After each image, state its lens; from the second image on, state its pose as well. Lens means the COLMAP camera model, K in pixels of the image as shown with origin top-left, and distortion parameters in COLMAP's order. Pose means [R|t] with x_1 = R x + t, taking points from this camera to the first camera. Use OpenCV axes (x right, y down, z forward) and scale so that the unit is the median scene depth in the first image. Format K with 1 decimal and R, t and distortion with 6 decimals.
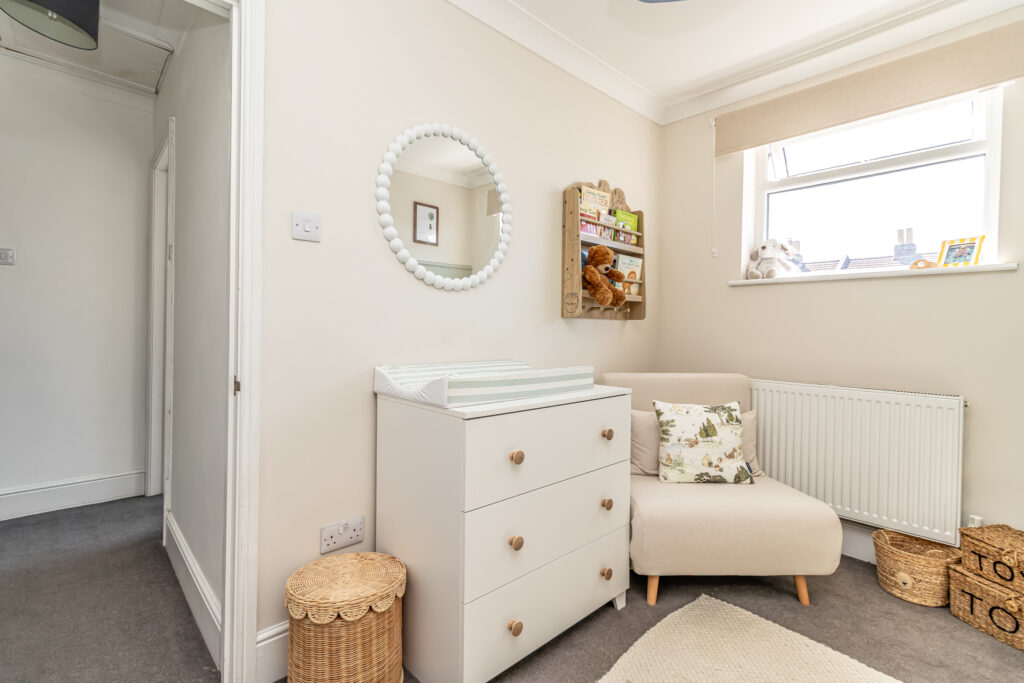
lens RADIAL K [[466.2, 0, 515.3], [0, 466.2, 335.9], [0, 0, 1]] dist [0.012617, -0.000937]
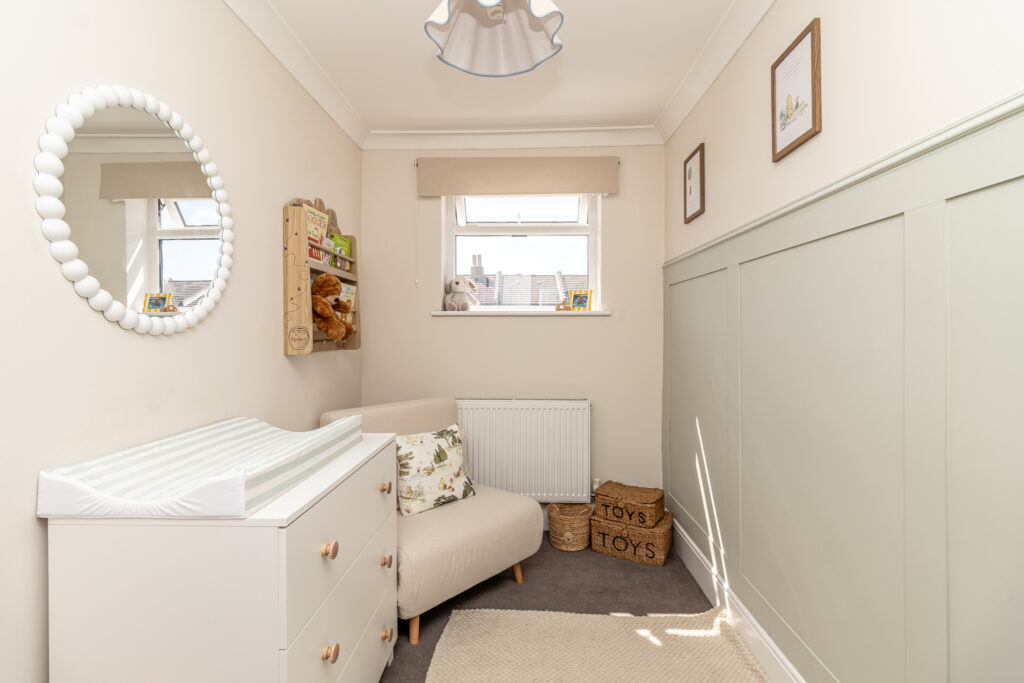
lens RADIAL K [[466.2, 0, 513.8], [0, 466.2, 338.3], [0, 0, 1]] dist [0.012617, -0.000937]
pose [[0.712911, -0.021698, 0.700918, -0.217917], [0.021968, 0.999722, 0.008604, -0.075126], [-0.700910, 0.009264, 0.713190, 0.111282]]
